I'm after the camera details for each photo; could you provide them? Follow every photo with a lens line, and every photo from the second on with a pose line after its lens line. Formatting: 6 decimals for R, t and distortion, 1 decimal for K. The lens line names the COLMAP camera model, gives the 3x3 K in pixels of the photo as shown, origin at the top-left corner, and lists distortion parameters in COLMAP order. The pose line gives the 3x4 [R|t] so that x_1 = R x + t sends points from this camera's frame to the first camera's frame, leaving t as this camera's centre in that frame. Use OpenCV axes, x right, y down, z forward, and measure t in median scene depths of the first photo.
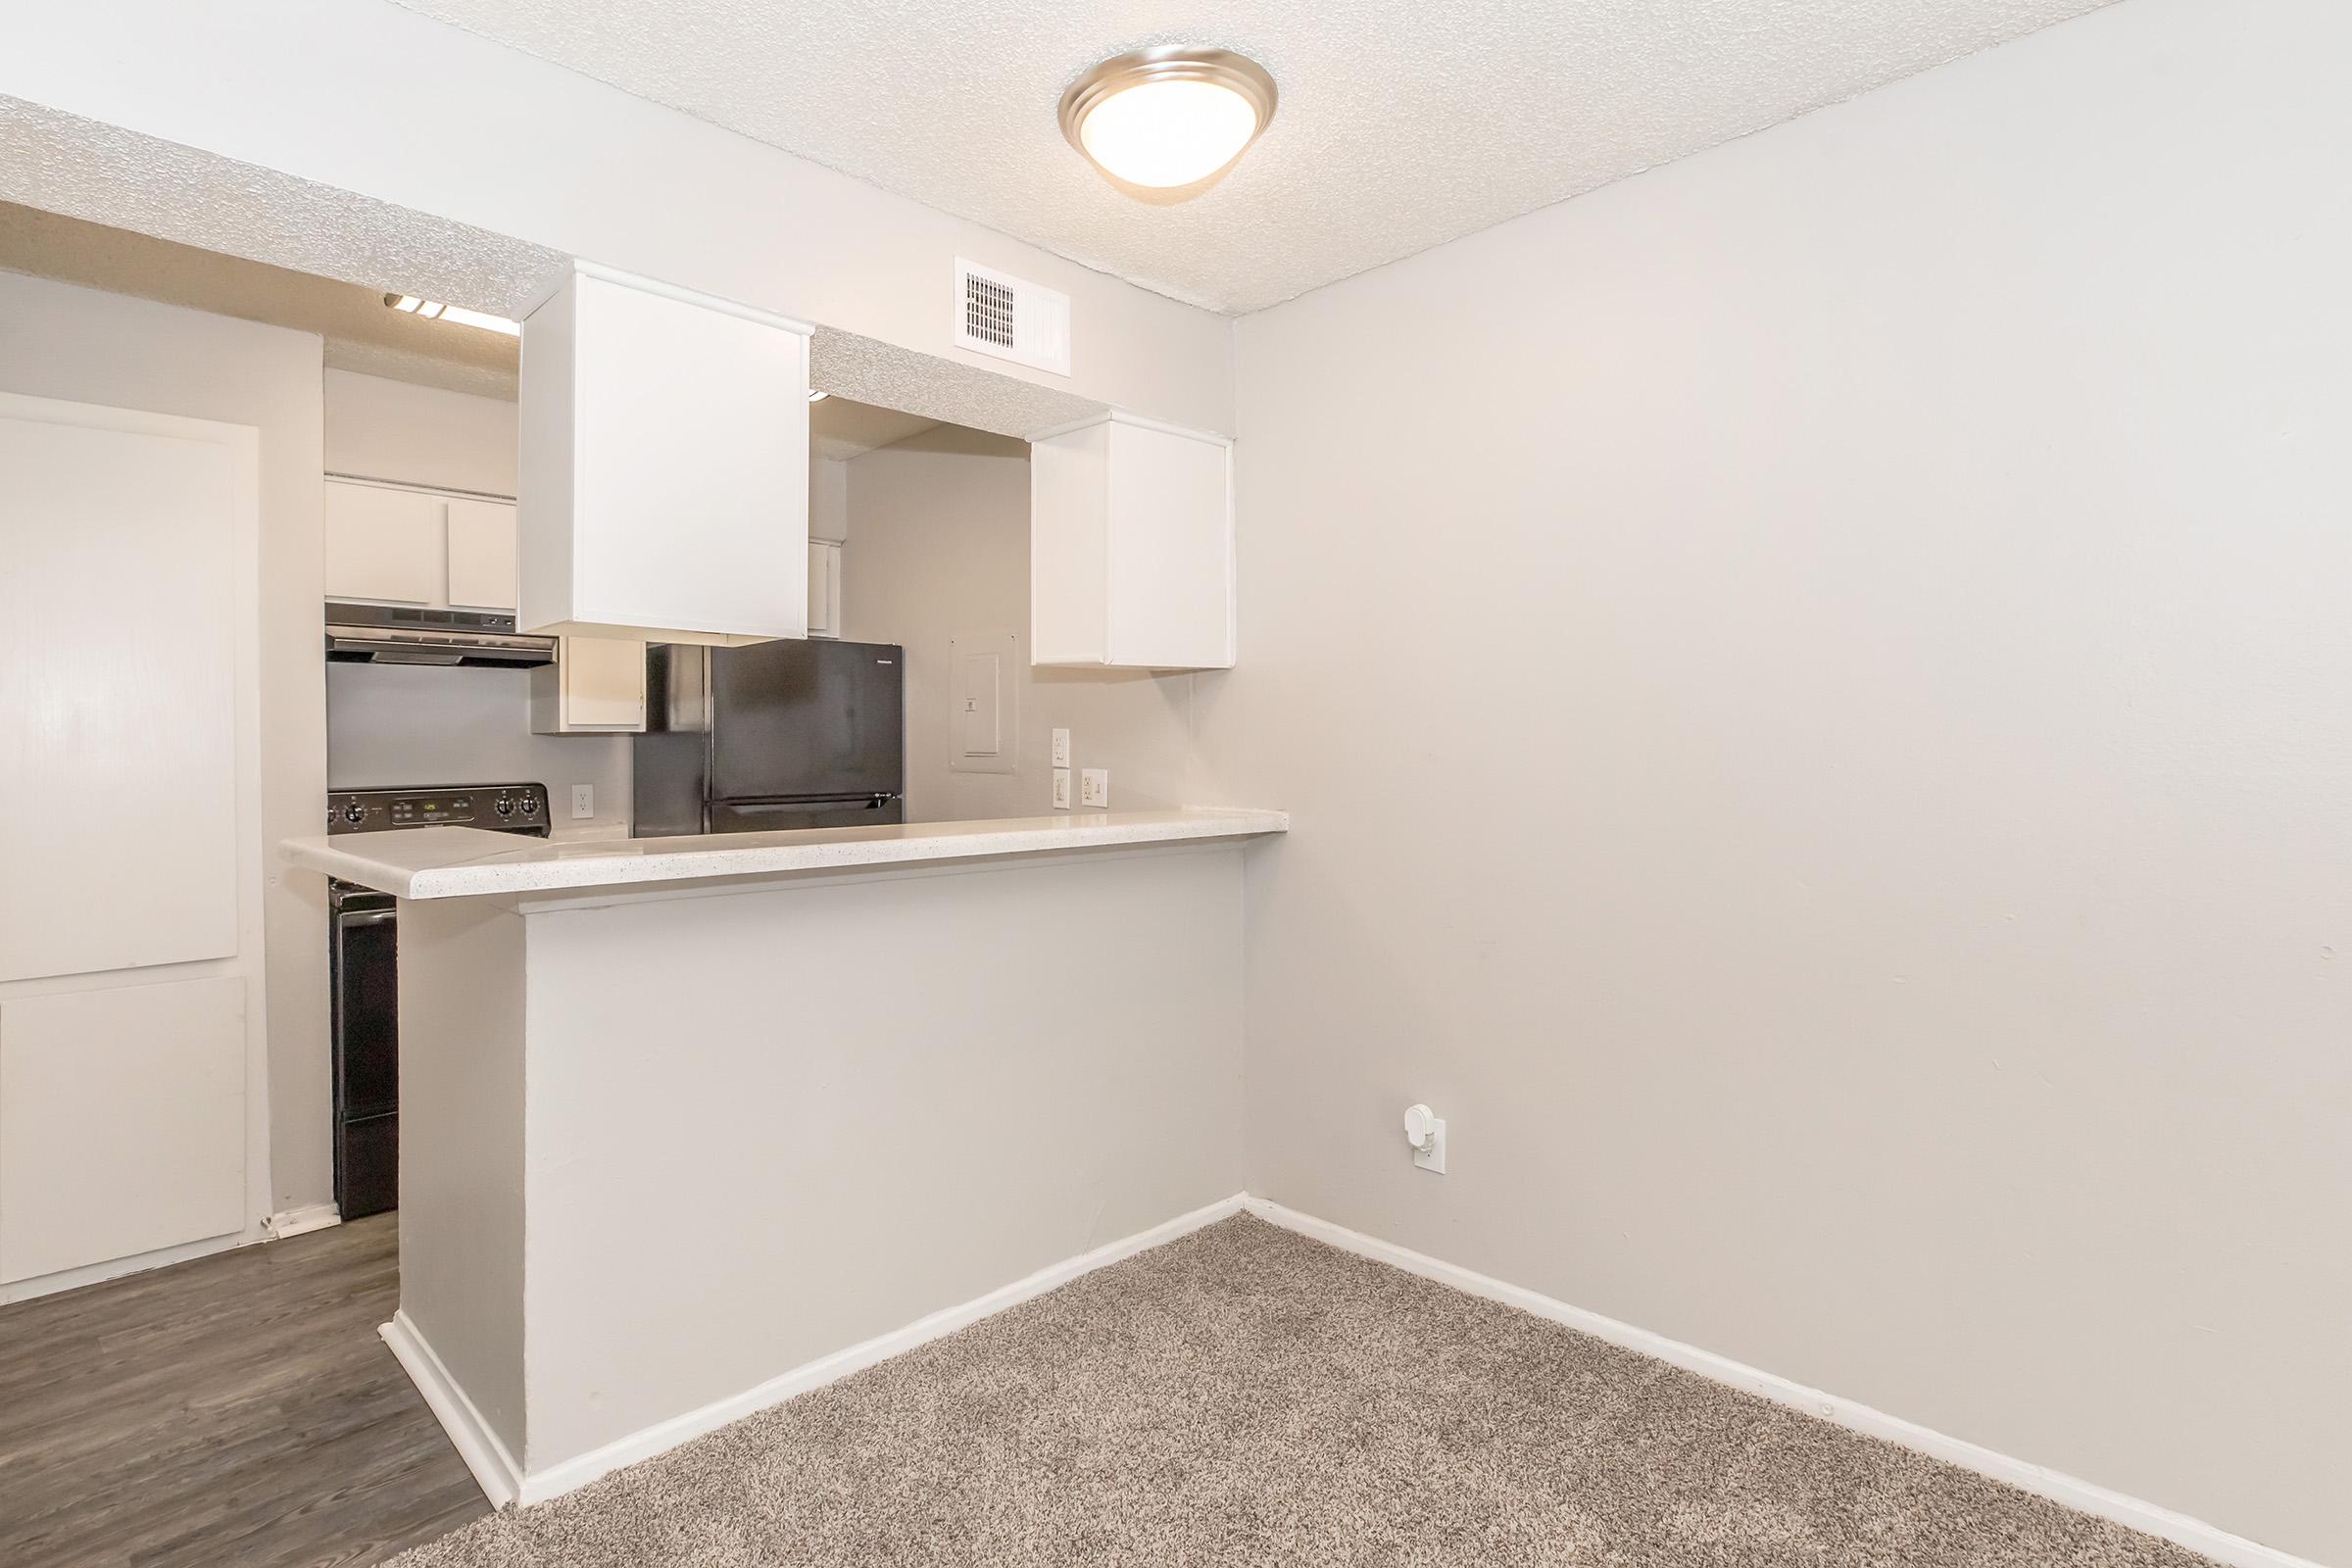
lens RADIAL K [[1194.4, 0, 1176.0], [0, 1194.4, 784.0], [0, 0, 1]] dist [0.000527, -0.000007]
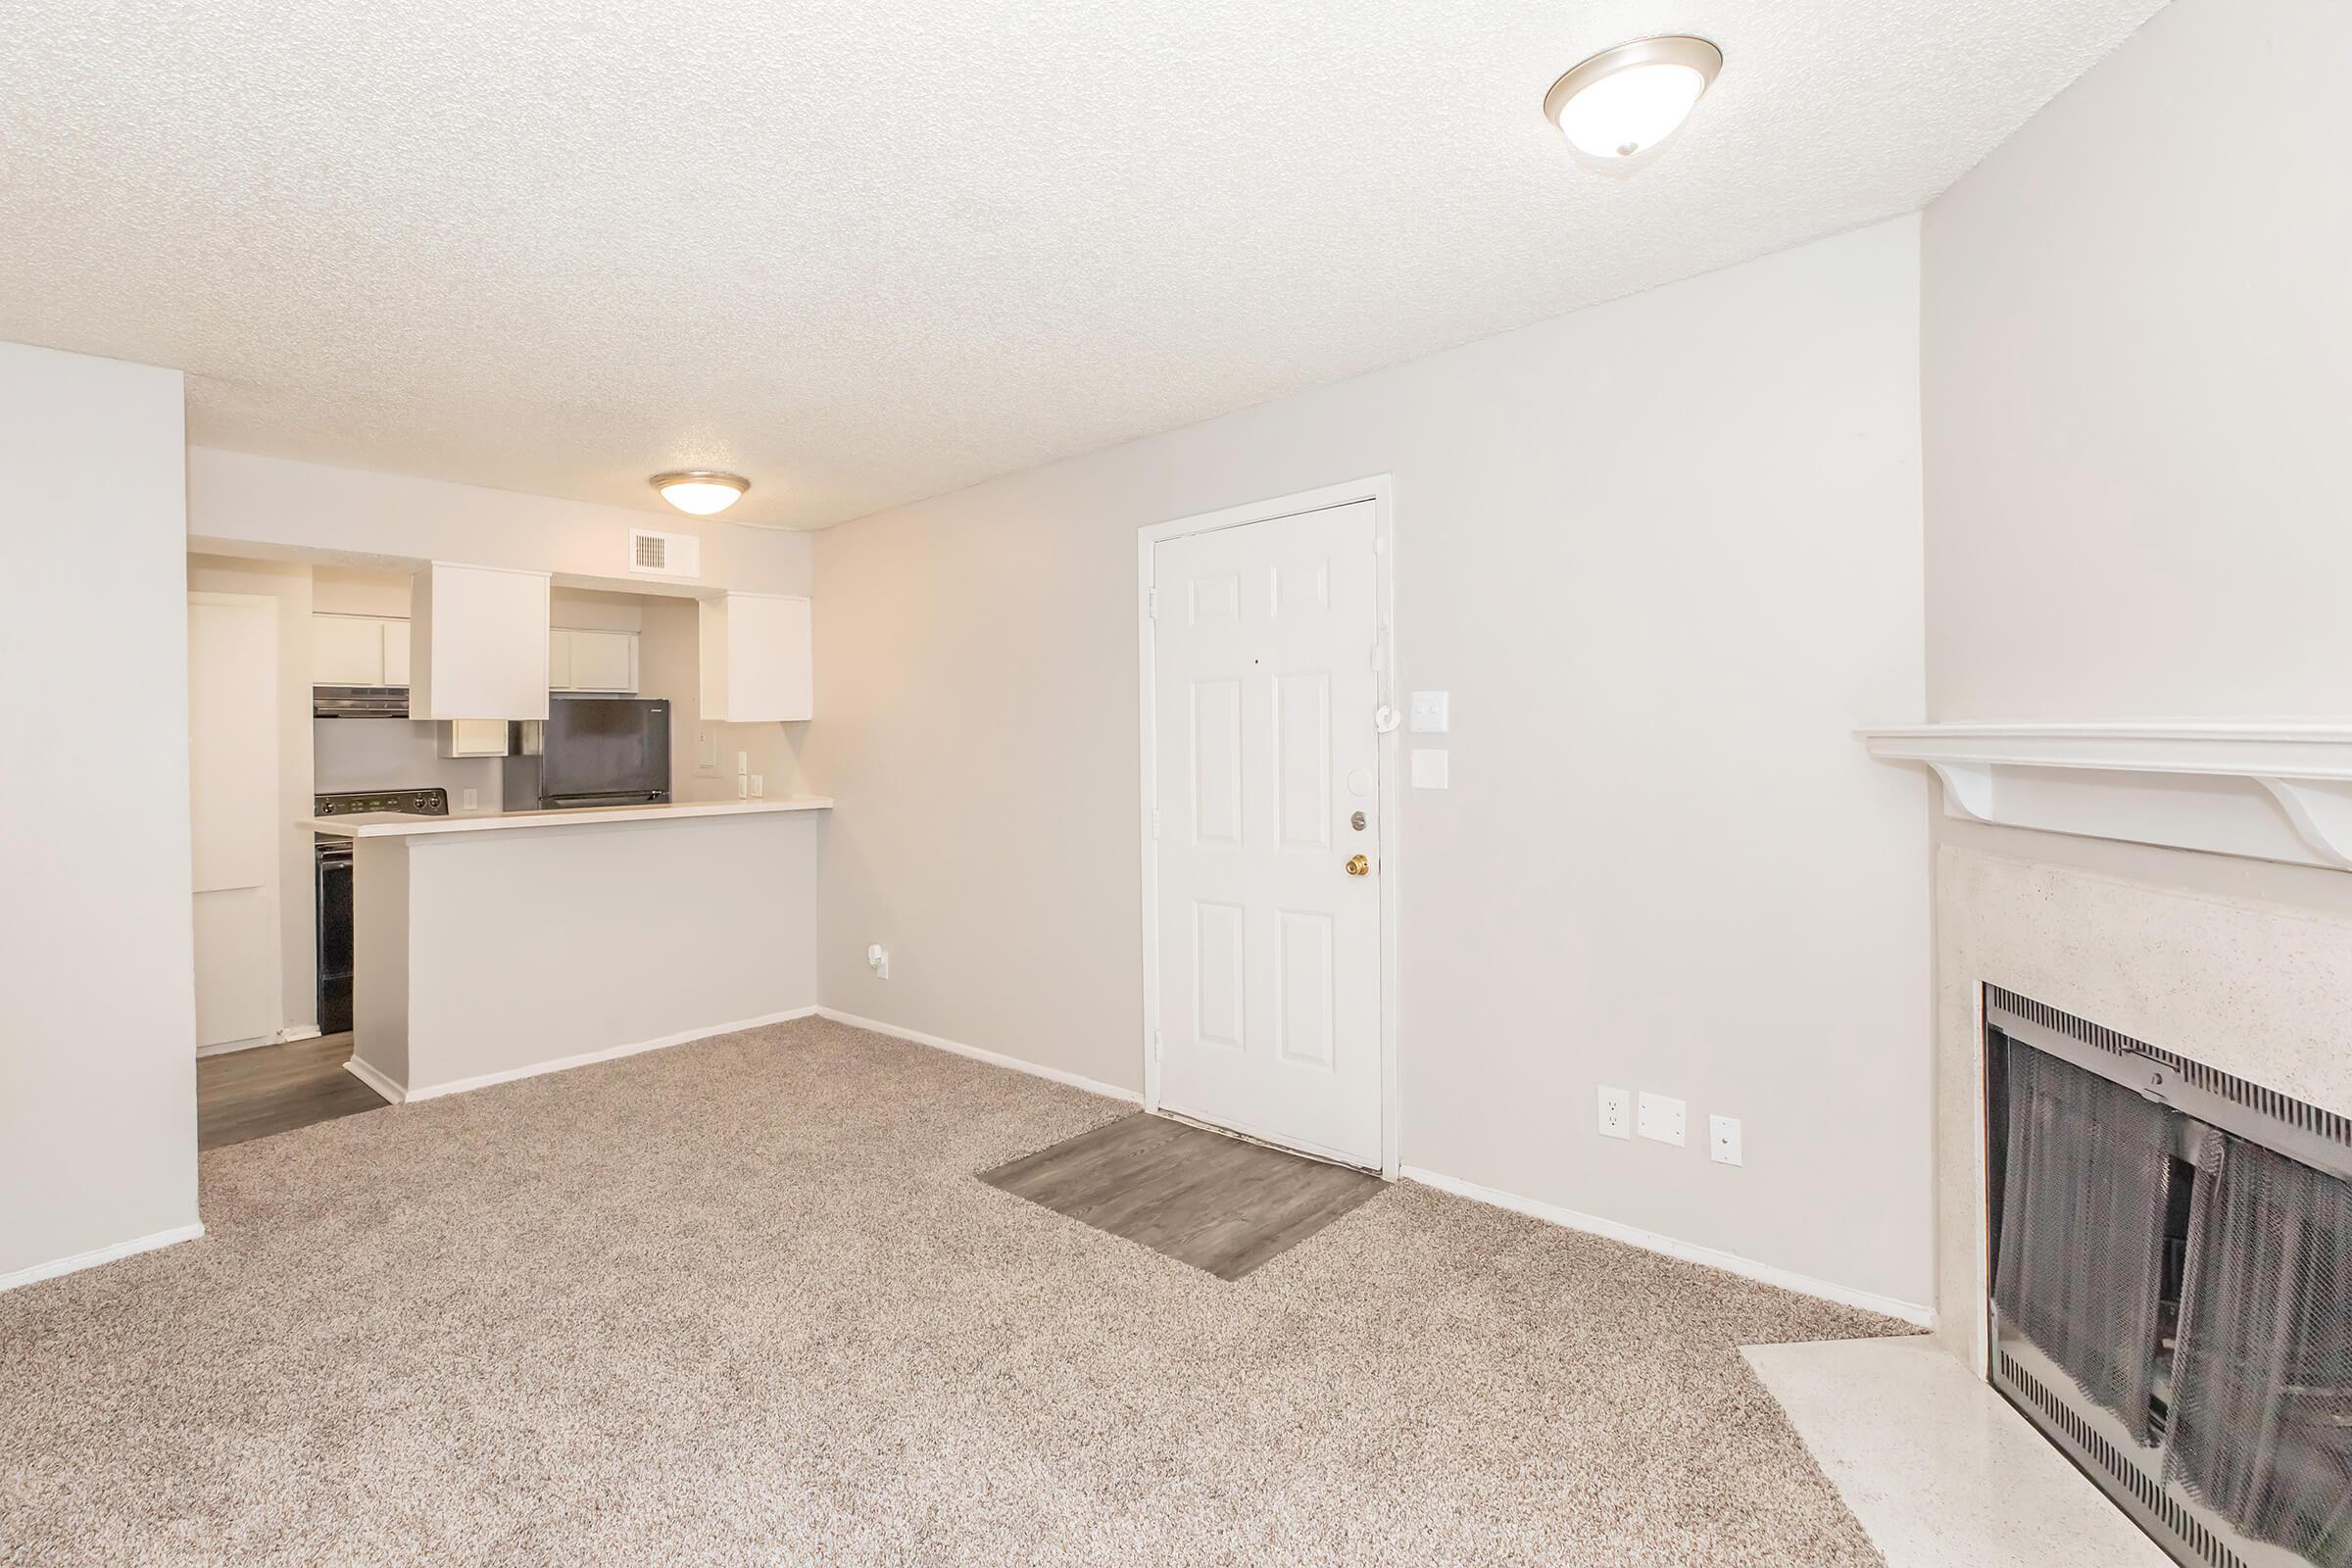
lens RADIAL K [[1198.7, 0, 1173.7], [0, 1198.7, 743.9], [0, 0, 1]] dist [0.002302, 0.000190]
pose [[0.999736, -0.015137, 0.017260, 0.544119], [0.015570, 0.999561, -0.025204, -0.005217], [-0.016871, 0.025466, 0.999533, -0.816083]]
